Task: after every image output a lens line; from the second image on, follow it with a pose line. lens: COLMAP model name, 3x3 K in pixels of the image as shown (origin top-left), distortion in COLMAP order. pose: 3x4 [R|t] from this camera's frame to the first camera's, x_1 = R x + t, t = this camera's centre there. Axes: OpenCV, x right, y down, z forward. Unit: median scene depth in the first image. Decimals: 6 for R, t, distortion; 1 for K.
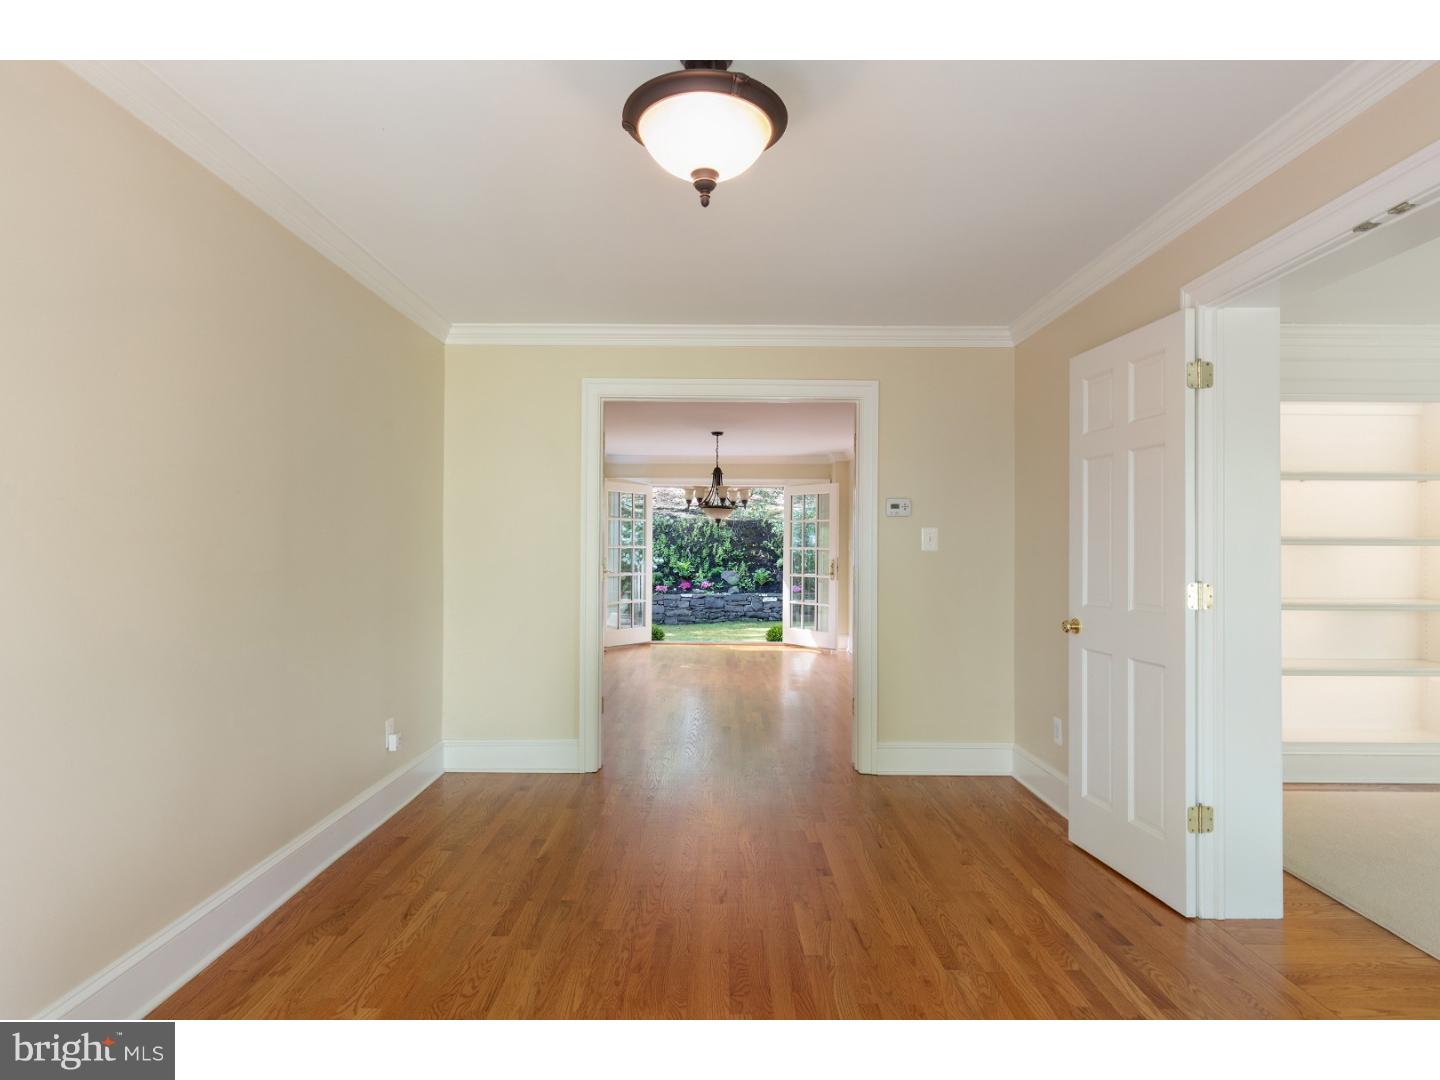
lens RADIAL K [[798.1, 0, 721.0], [0, 798.1, 544.7], [0, 0, 1]] dist [0.001851, 0.000456]
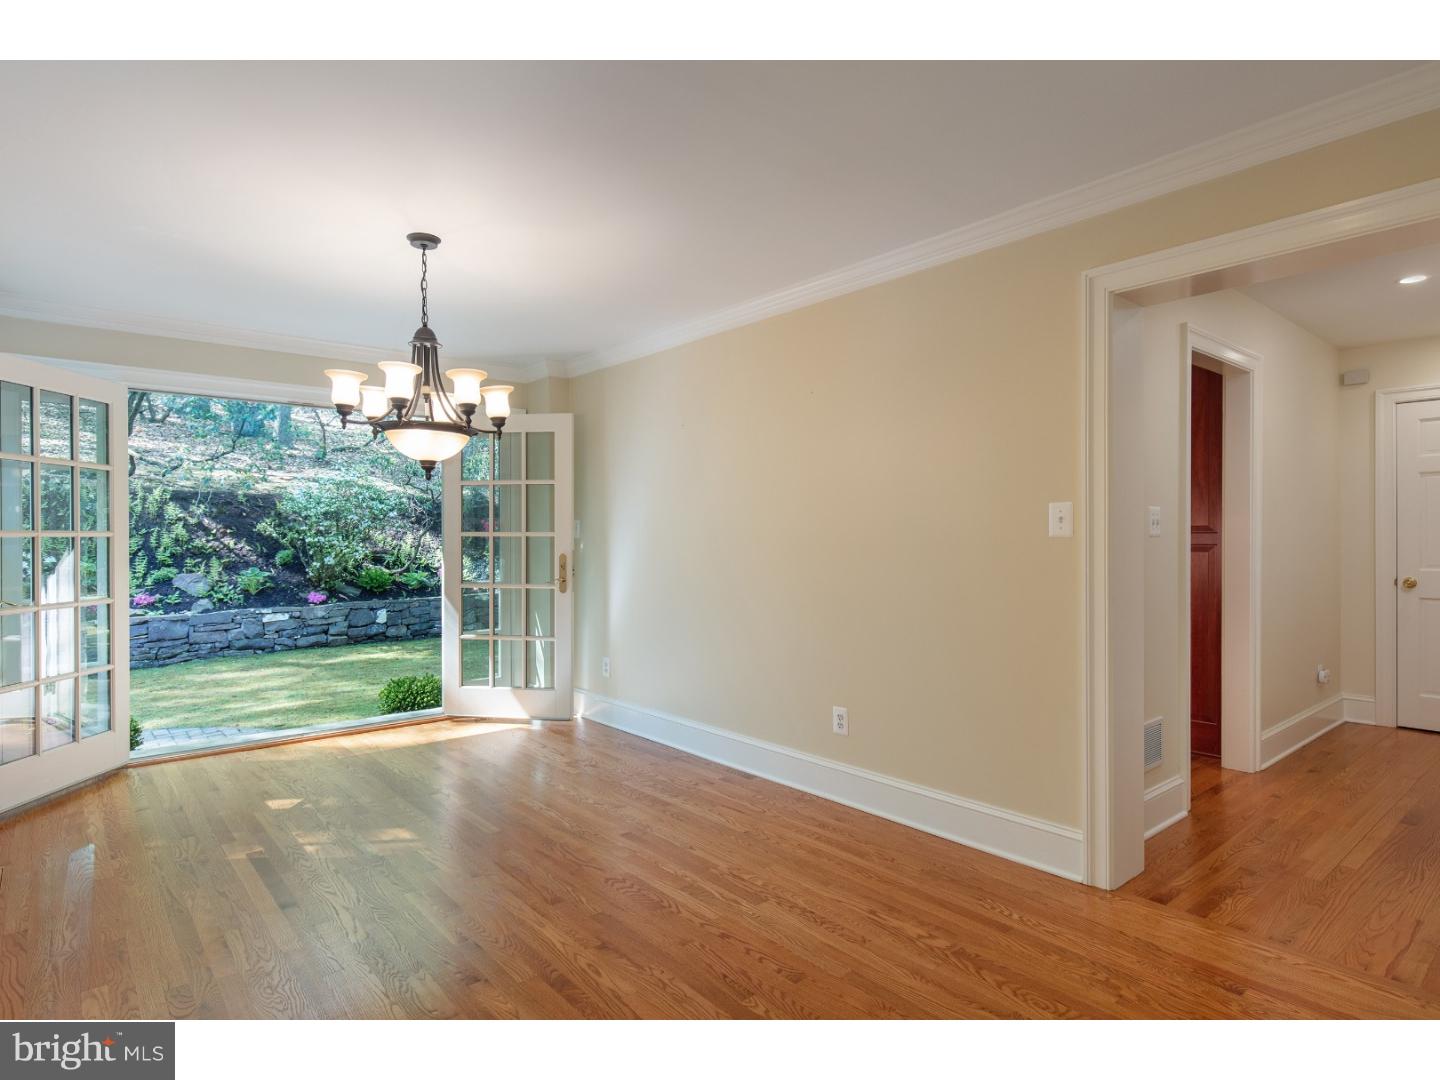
lens RADIAL K [[798.1, 0, 718.5], [0, 798.1, 536.9], [0, 0, 1]] dist [0.001851, 0.000456]
pose [[0.769195, -0.010450, 0.638928, -0.068359], [0.004948, 0.999934, 0.010398, 0.000883], [-0.638995, -0.004837, 0.769196, 0.290527]]
